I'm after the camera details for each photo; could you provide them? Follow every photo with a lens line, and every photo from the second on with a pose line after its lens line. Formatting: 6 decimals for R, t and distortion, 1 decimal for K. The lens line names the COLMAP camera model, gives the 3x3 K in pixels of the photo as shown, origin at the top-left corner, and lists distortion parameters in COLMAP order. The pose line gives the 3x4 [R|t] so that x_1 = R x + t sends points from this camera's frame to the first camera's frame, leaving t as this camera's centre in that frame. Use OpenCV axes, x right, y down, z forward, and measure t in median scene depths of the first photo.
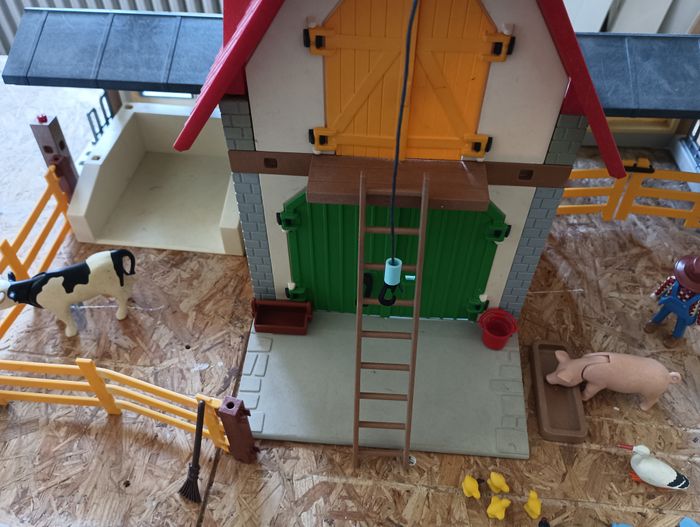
lens RADIAL K [[587.2, 0, 347.8], [0, 587.2, 266.5], [0, 0, 1]] dist [0.066630, -0.100891]
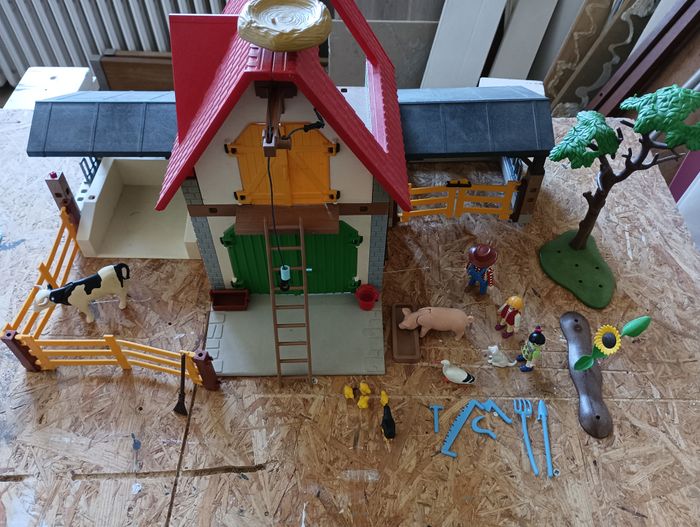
lens RADIAL K [[587.2, 0, 347.8], [0, 587.2, 266.5], [0, 0, 1]] dist [0.066630, -0.100891]
pose [[0.995945, -0.069456, 0.057177, 0.117029], [0.066318, 0.996279, 0.055054, -0.068514], [-0.060788, -0.051039, 0.996845, -0.574285]]
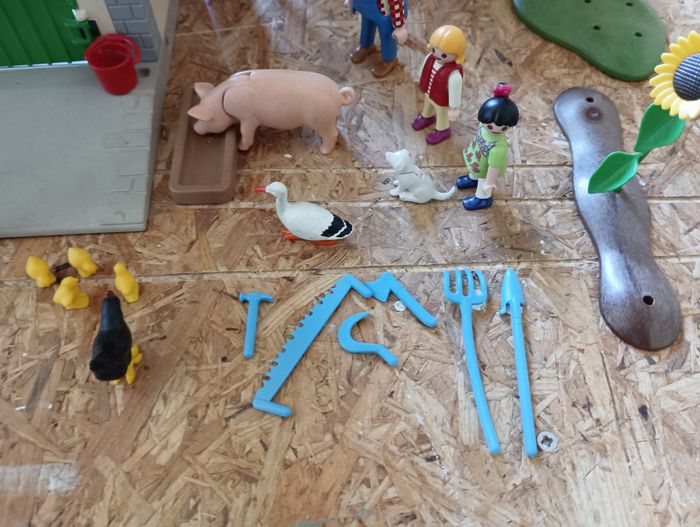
lens RADIAL K [[587.2, 0, 347.8], [0, 587.2, 266.5], [0, 0, 1]] dist [0.066630, -0.100891]
pose [[0.990491, -0.120434, 0.066509, 0.449662], [0.107178, 0.978568, 0.175832, 0.246780], [-0.086260, -0.167031, 0.982171, 0.258036]]
